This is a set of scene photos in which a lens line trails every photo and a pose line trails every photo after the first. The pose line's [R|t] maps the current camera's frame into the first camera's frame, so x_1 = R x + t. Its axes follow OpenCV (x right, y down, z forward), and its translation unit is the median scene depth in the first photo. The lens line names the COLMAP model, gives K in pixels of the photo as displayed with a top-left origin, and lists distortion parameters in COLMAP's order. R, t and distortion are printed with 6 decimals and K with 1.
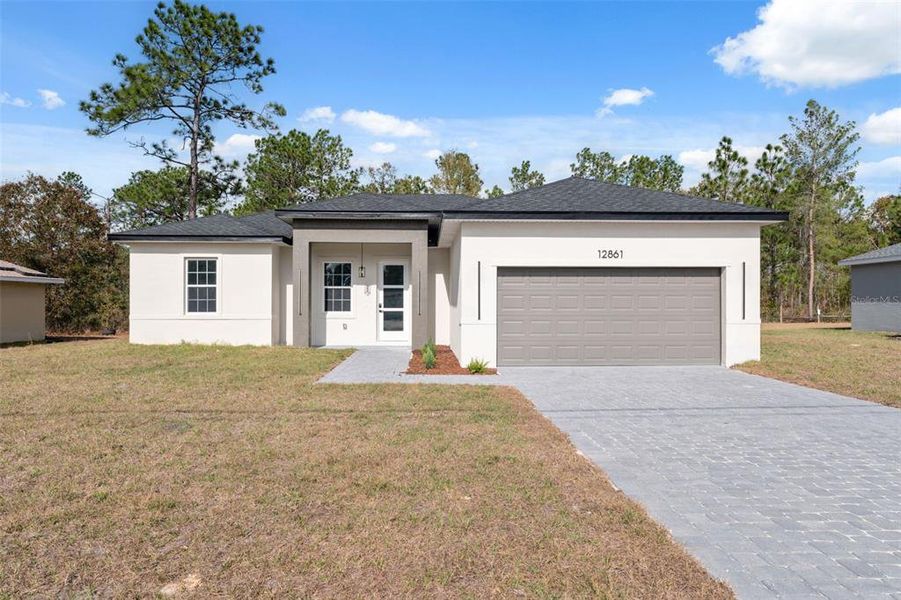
lens RADIAL K [[513.1, 0, 450.5], [0, 513.1, 300.0], [0, 0, 1]] dist [-0.050314, -0.000472]
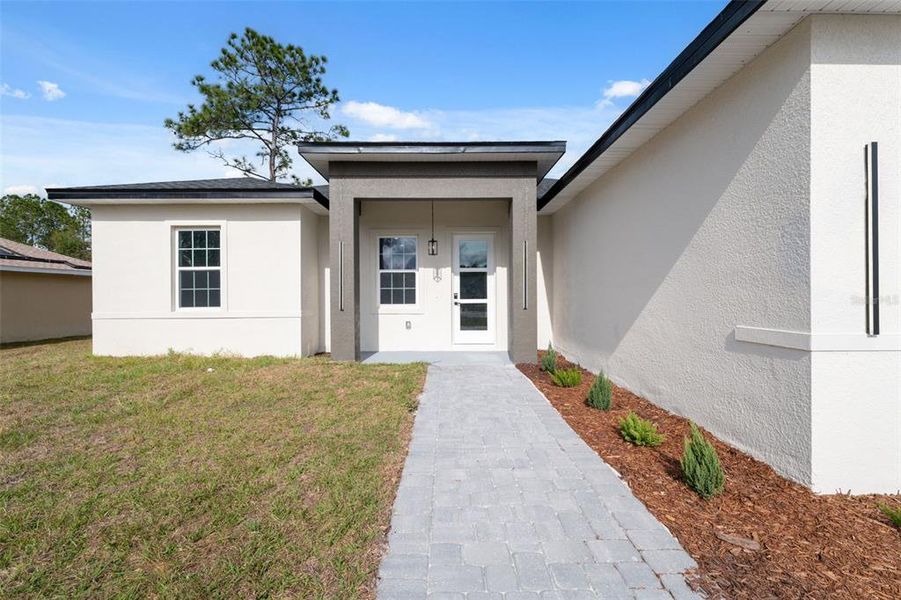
lens RADIAL K [[375.0, 0, 450.5], [0, 375.0, 300.0], [0, 0, 1]] dist [-0.000157, -0.000041]
pose [[0.997699, -0.006242, -0.067510, -0.108383], [0.007636, 0.999763, 0.020404, 0.005908], [0.067367, -0.020873, 0.997510, 0.464695]]
